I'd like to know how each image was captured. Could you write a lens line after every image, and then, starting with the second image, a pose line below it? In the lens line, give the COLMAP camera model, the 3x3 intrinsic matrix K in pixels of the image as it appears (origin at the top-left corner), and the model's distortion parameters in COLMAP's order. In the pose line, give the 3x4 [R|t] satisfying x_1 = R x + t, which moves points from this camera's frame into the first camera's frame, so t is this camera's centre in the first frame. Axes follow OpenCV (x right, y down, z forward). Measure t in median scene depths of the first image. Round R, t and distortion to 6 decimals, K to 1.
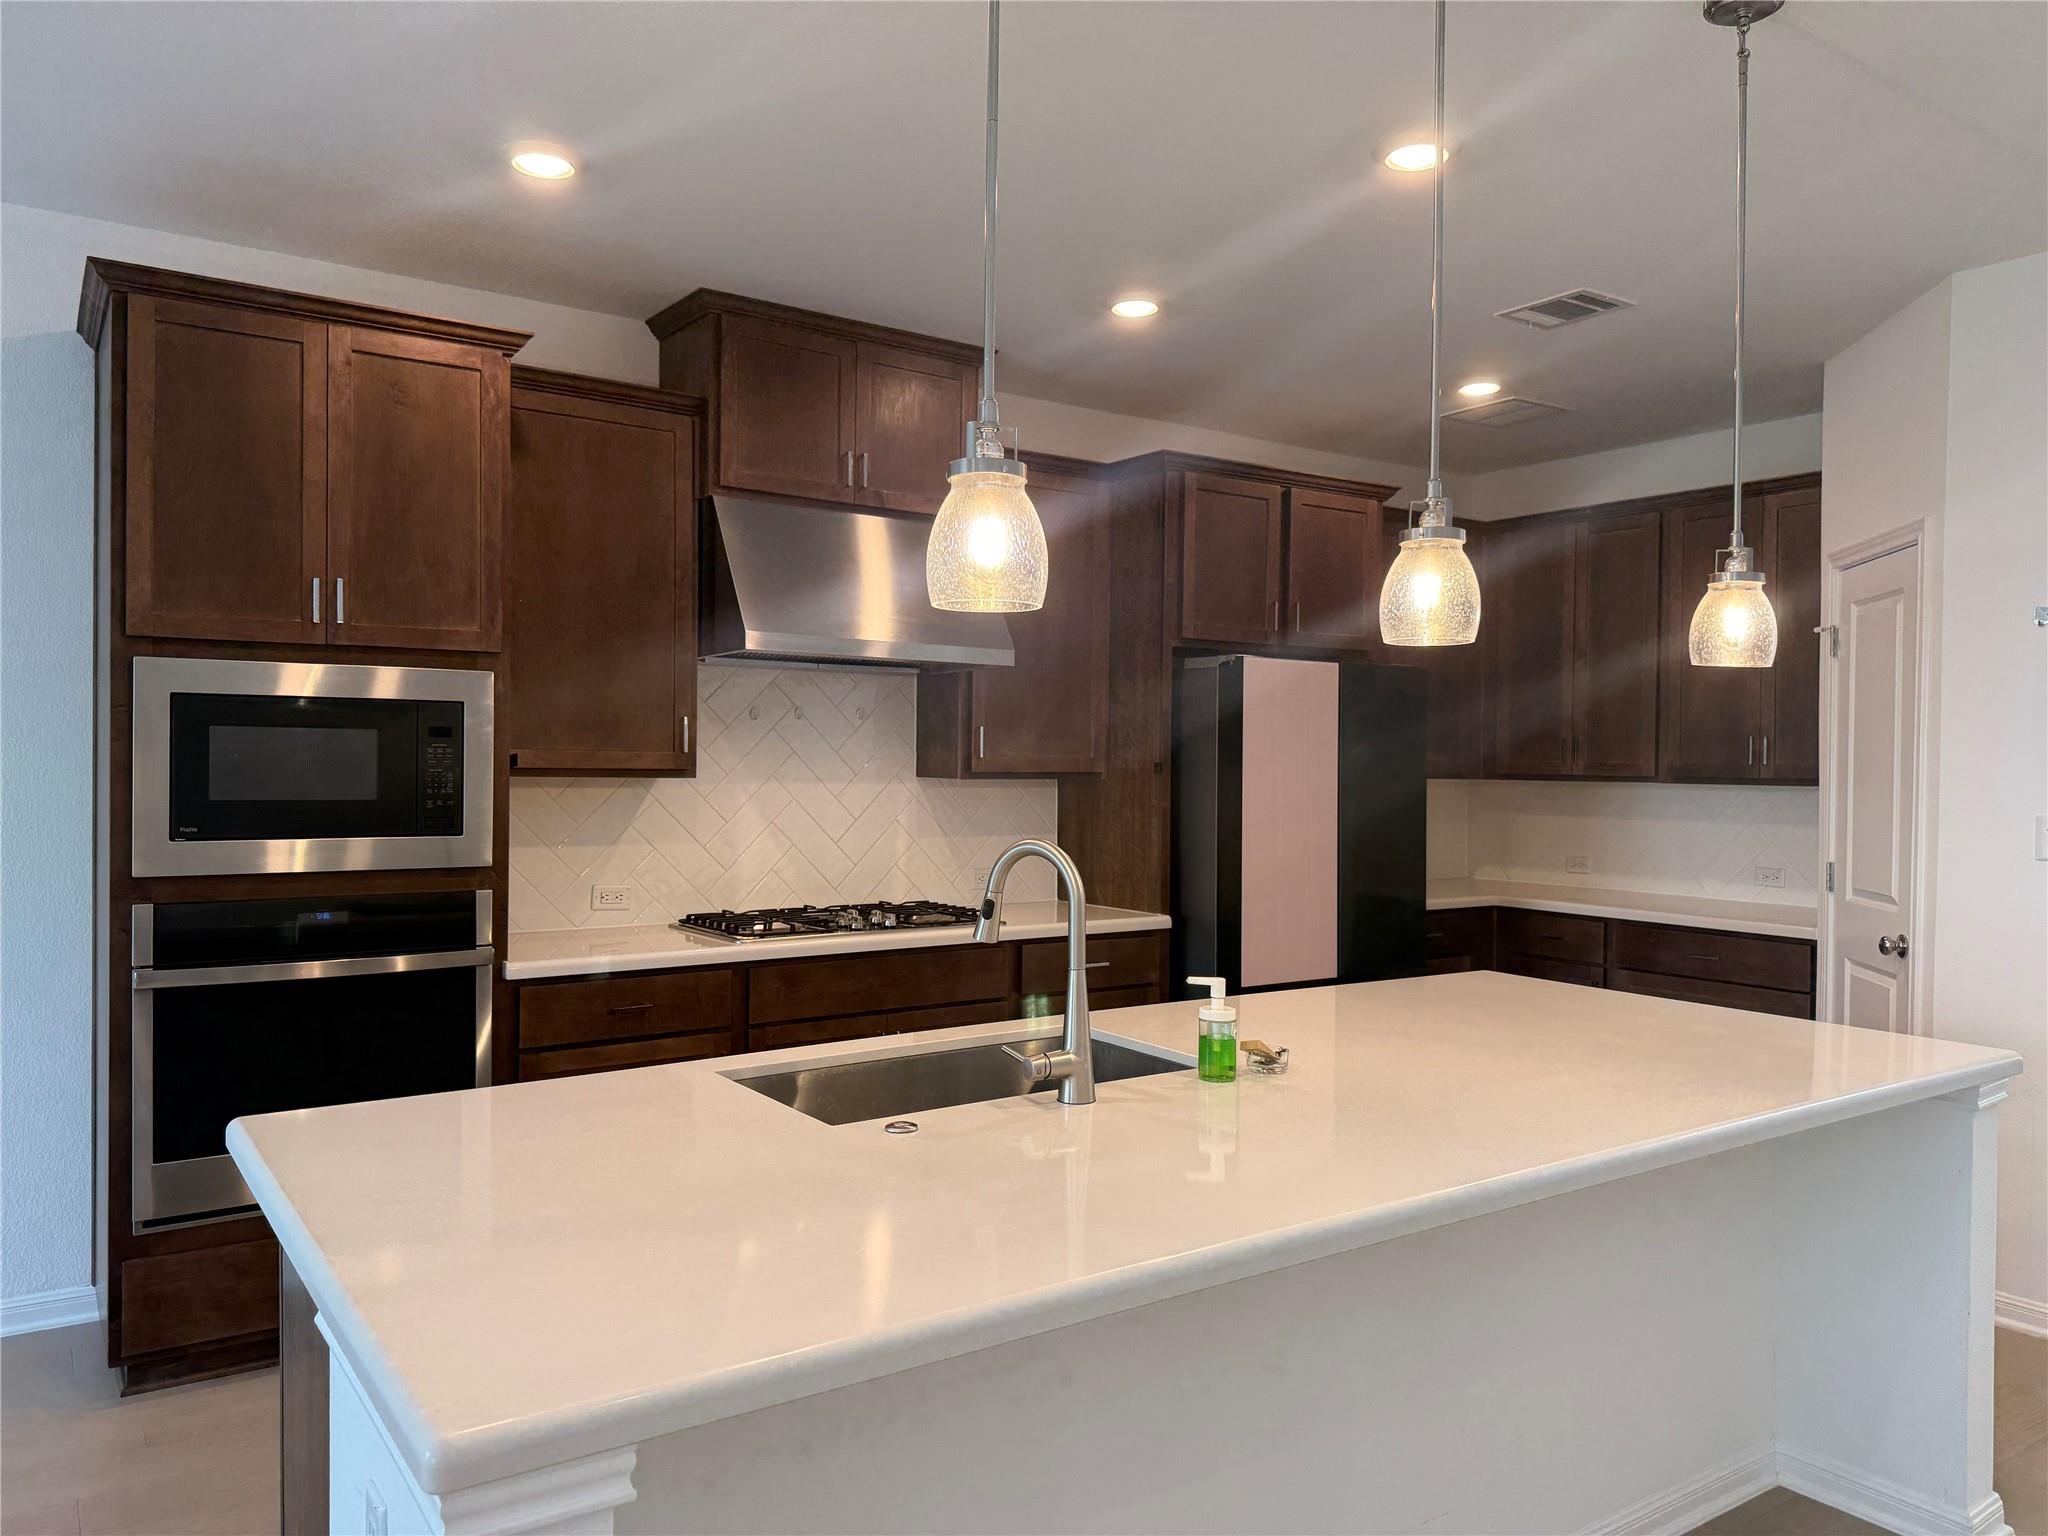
lens RADIAL K [[1453.0, 0, 1015.9], [0, 1453.0, 773.6], [0, 0, 1]] dist [0.045311, -0.057250]
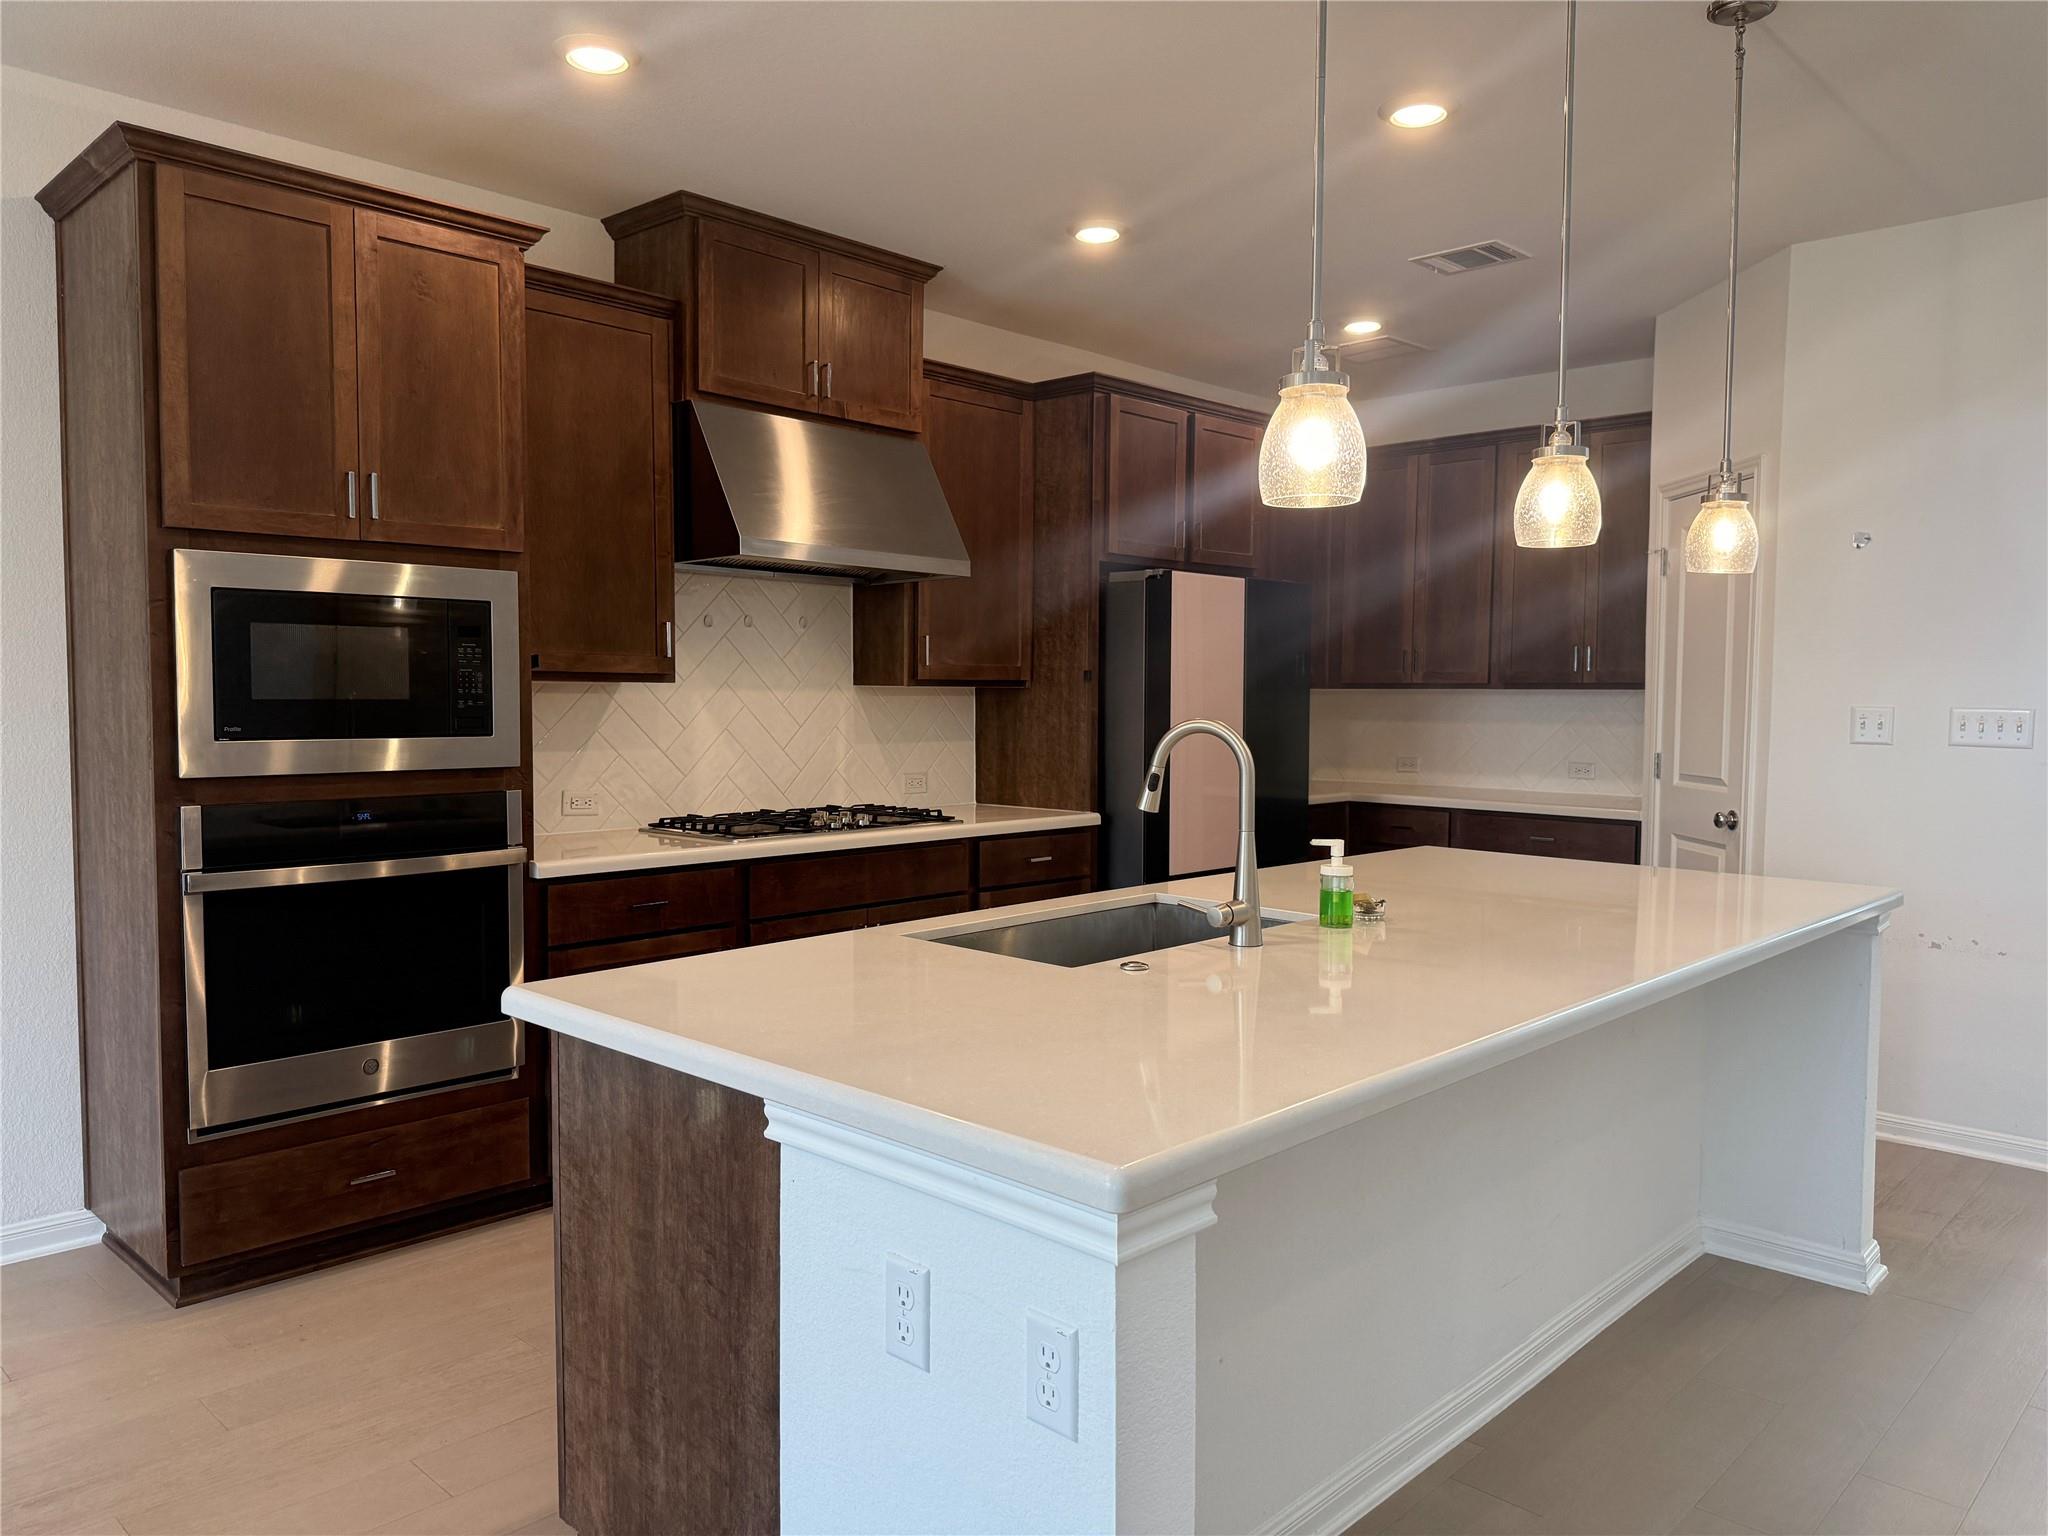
lens RADIAL K [[1453.0, 0, 1015.9], [0, 1453.0, 773.6], [0, 0, 1]] dist [0.045311, -0.057250]
pose [[0.980510, -0.015557, 0.195852, -0.220252], [0.005728, 0.998700, 0.050651, 0.019052], [-0.196385, -0.048542, 0.979325, -0.049376]]
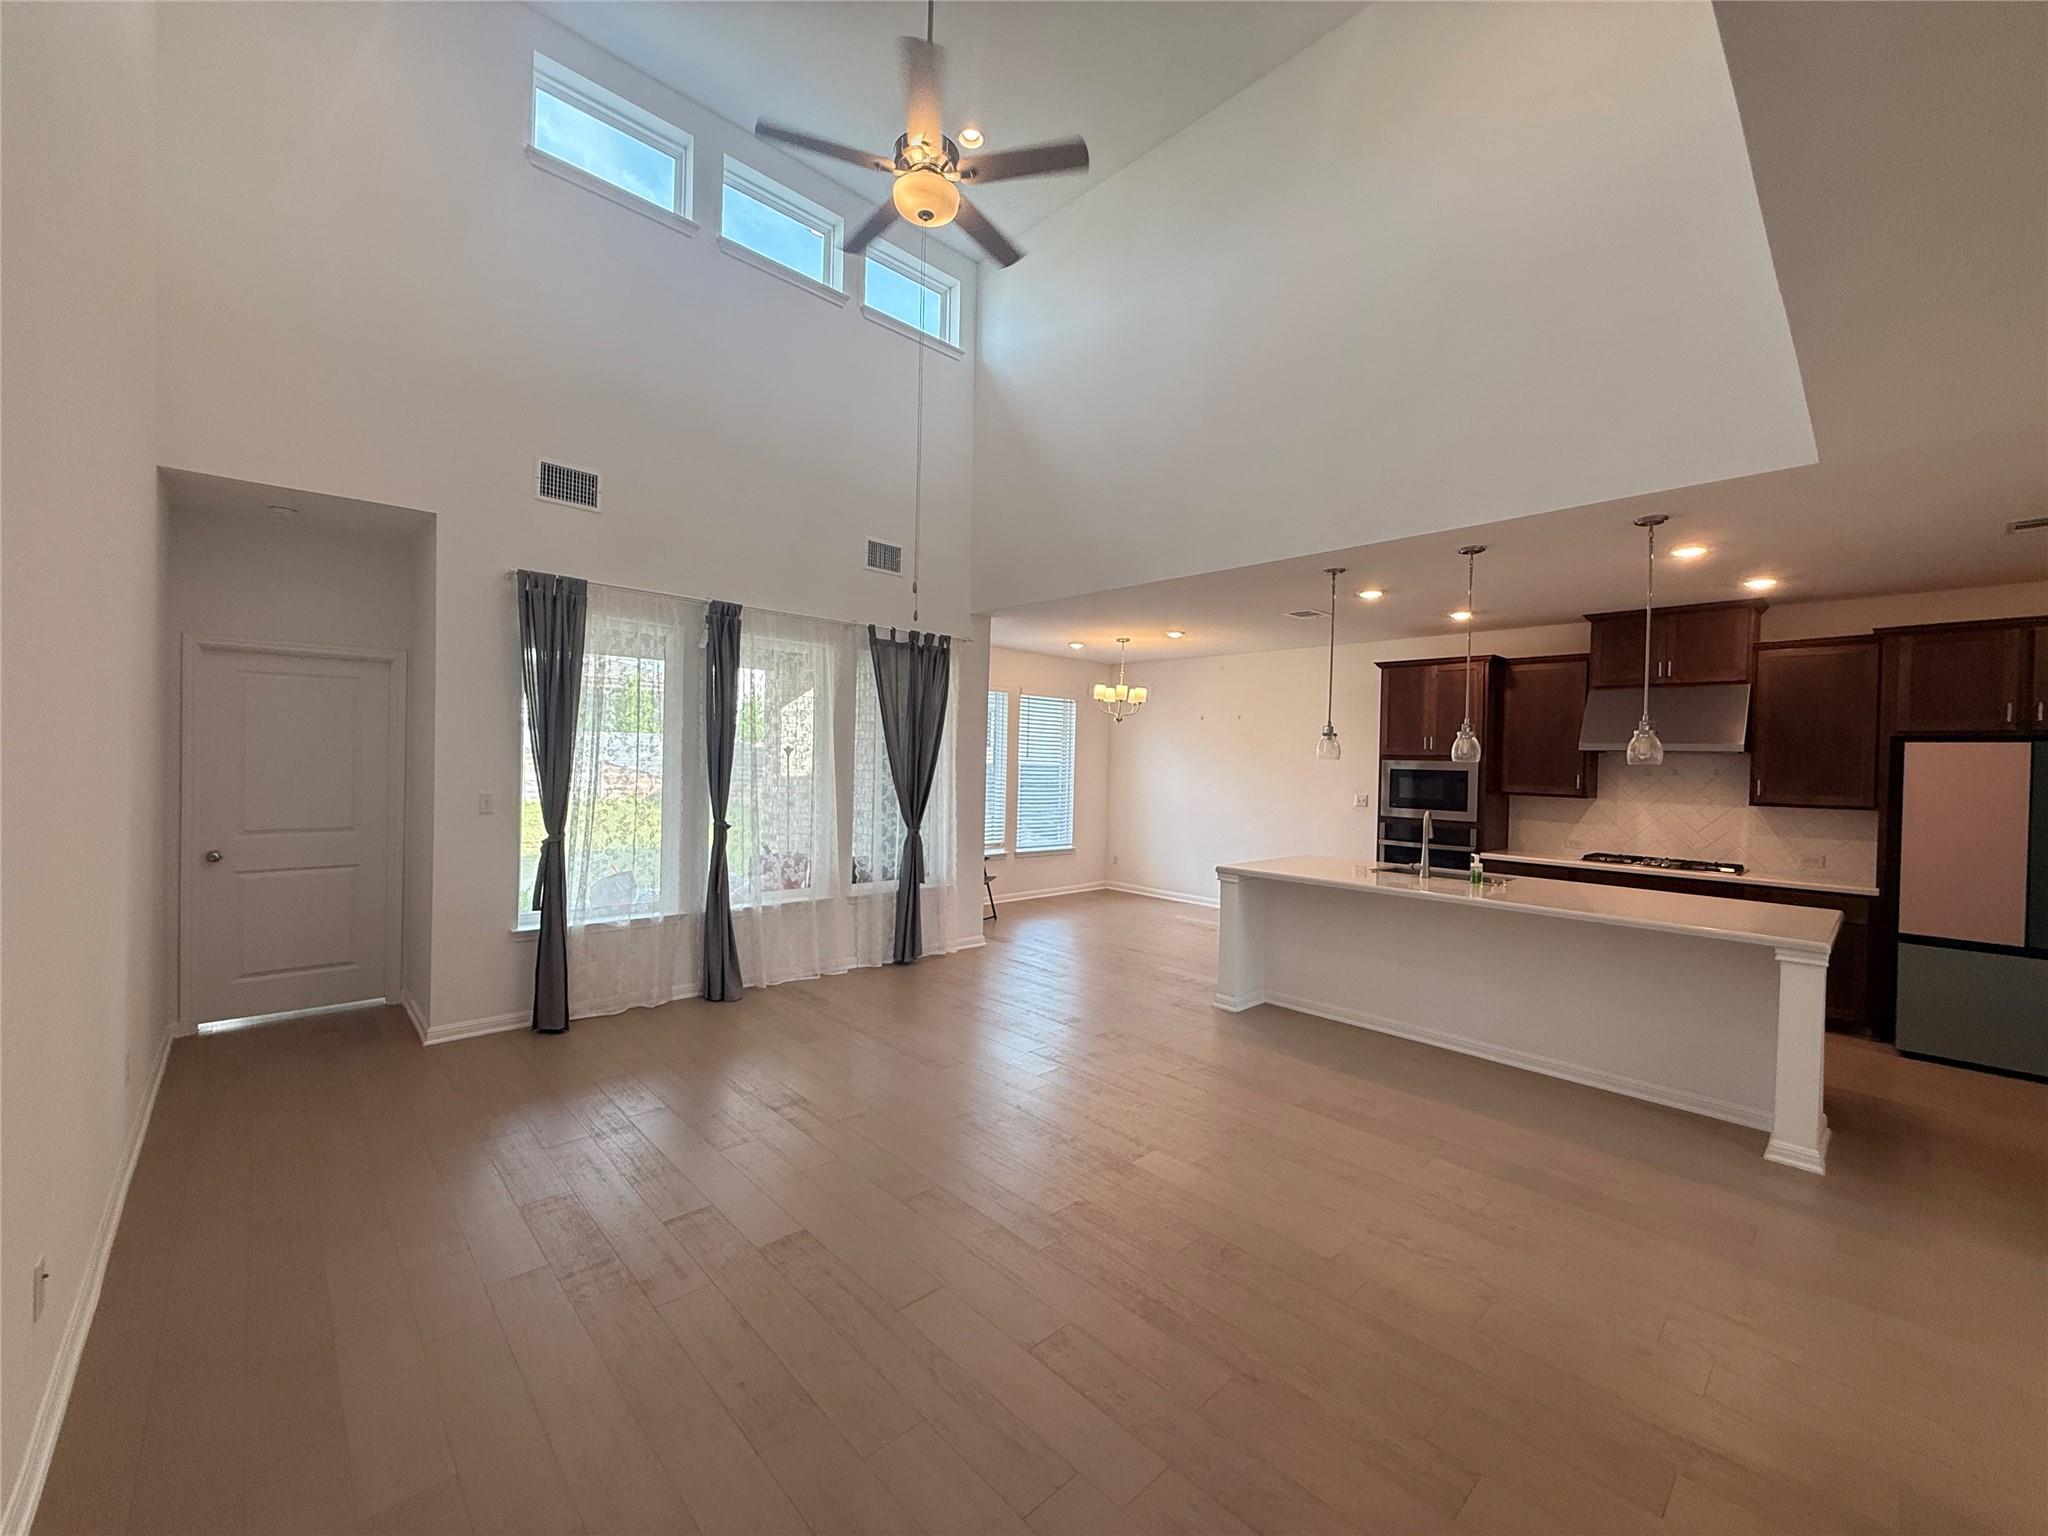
lens RADIAL K [[818.4, 0, 1019.4], [0, 818.4, 766.6], [0, 0, 1]] dist [-0.000522, -0.000048]
pose [[0.142095, -0.001585, -0.989852, 1.272048], [-0.032776, 0.999443, -0.006305, -0.014268], [0.989310, 0.033339, 0.141964, -0.251225]]
